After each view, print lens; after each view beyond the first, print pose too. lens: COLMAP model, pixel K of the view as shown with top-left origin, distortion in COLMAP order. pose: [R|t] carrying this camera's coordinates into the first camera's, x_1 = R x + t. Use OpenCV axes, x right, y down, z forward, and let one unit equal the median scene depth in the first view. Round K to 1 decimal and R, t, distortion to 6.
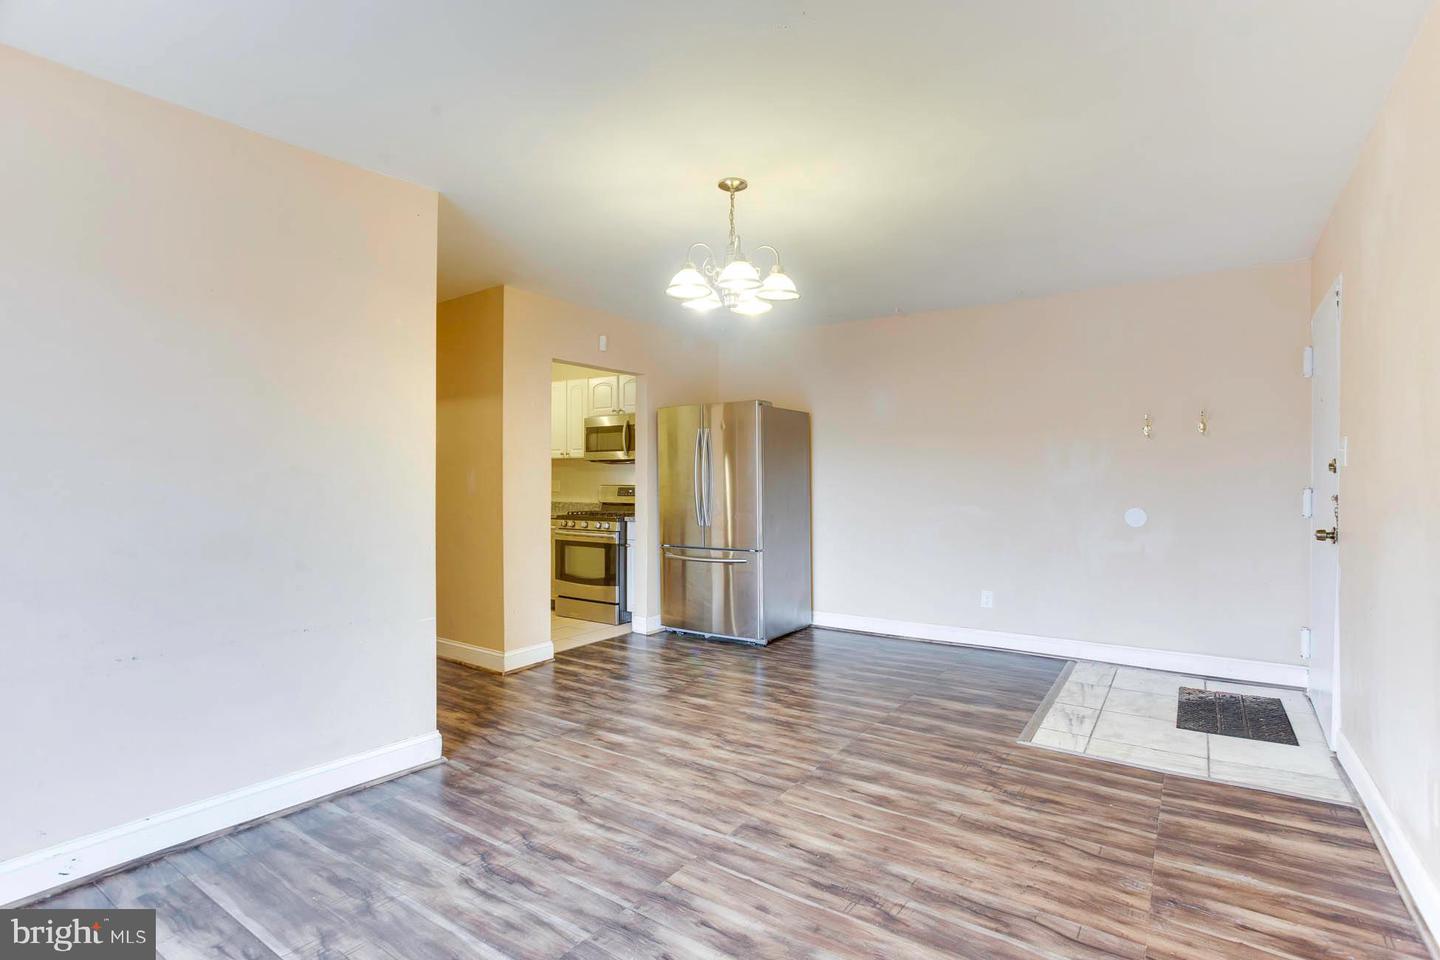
lens RADIAL K [[700.5, 0, 727.3], [0, 700.5, 470.1], [0, 0, 1]] dist [-0.048901, 0.033728]
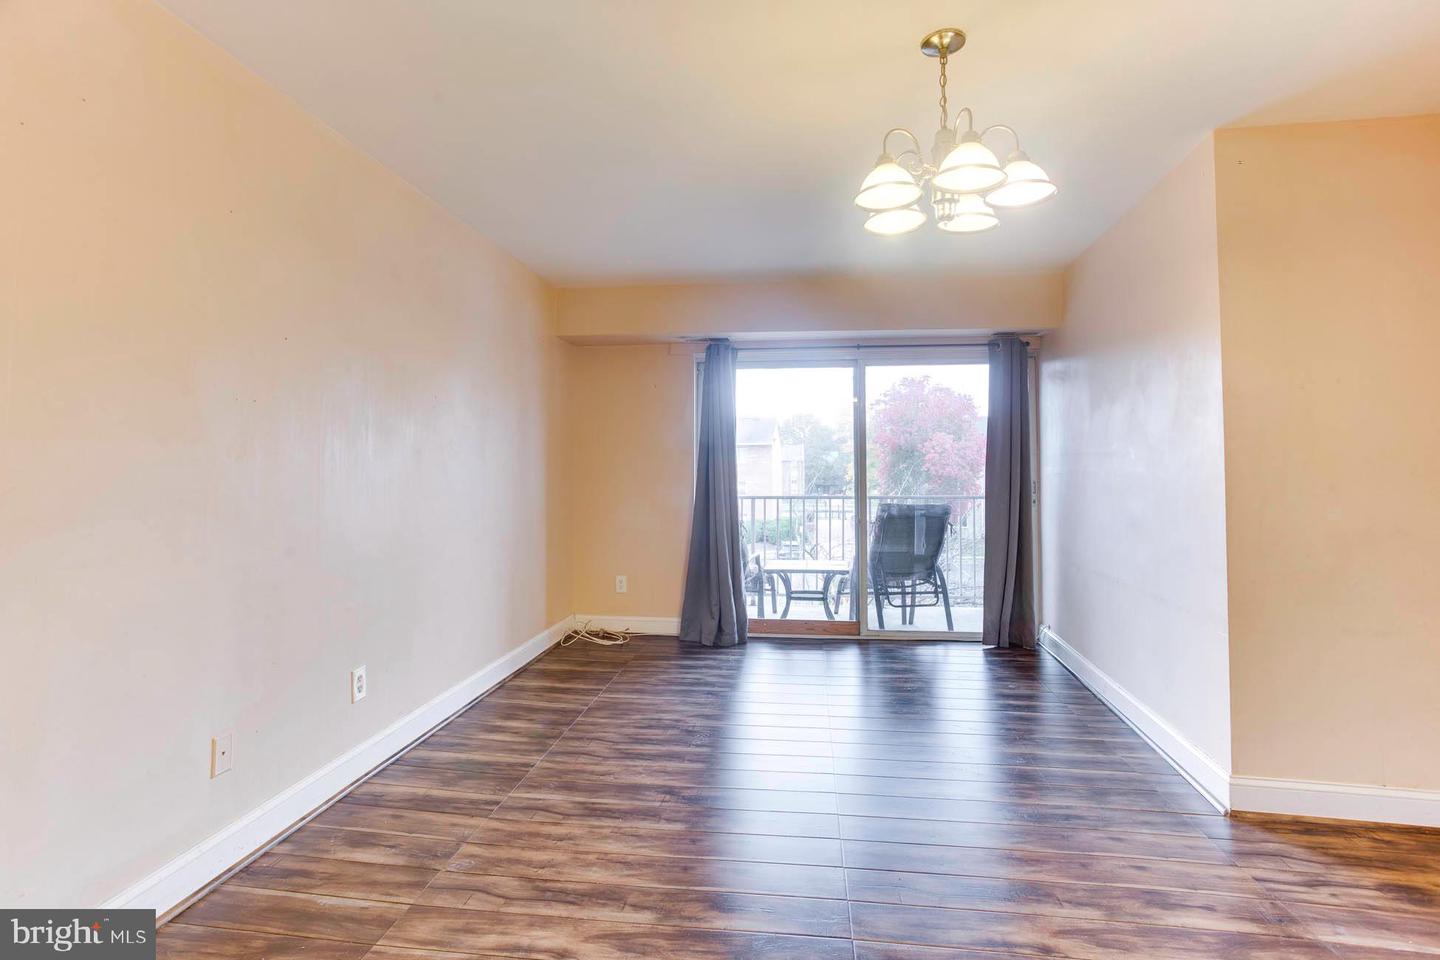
lens RADIAL K [[711.1, 0, 719.3], [0, 711.1, 451.5], [0, 0, 1]] dist [-0.036294, 0.023256]
pose [[-0.887046, -0.010546, -0.461561, 0.546564], [0.005371, 0.999436, -0.033157, 0.016448], [0.461650, -0.031891, -0.886489, 1.575686]]
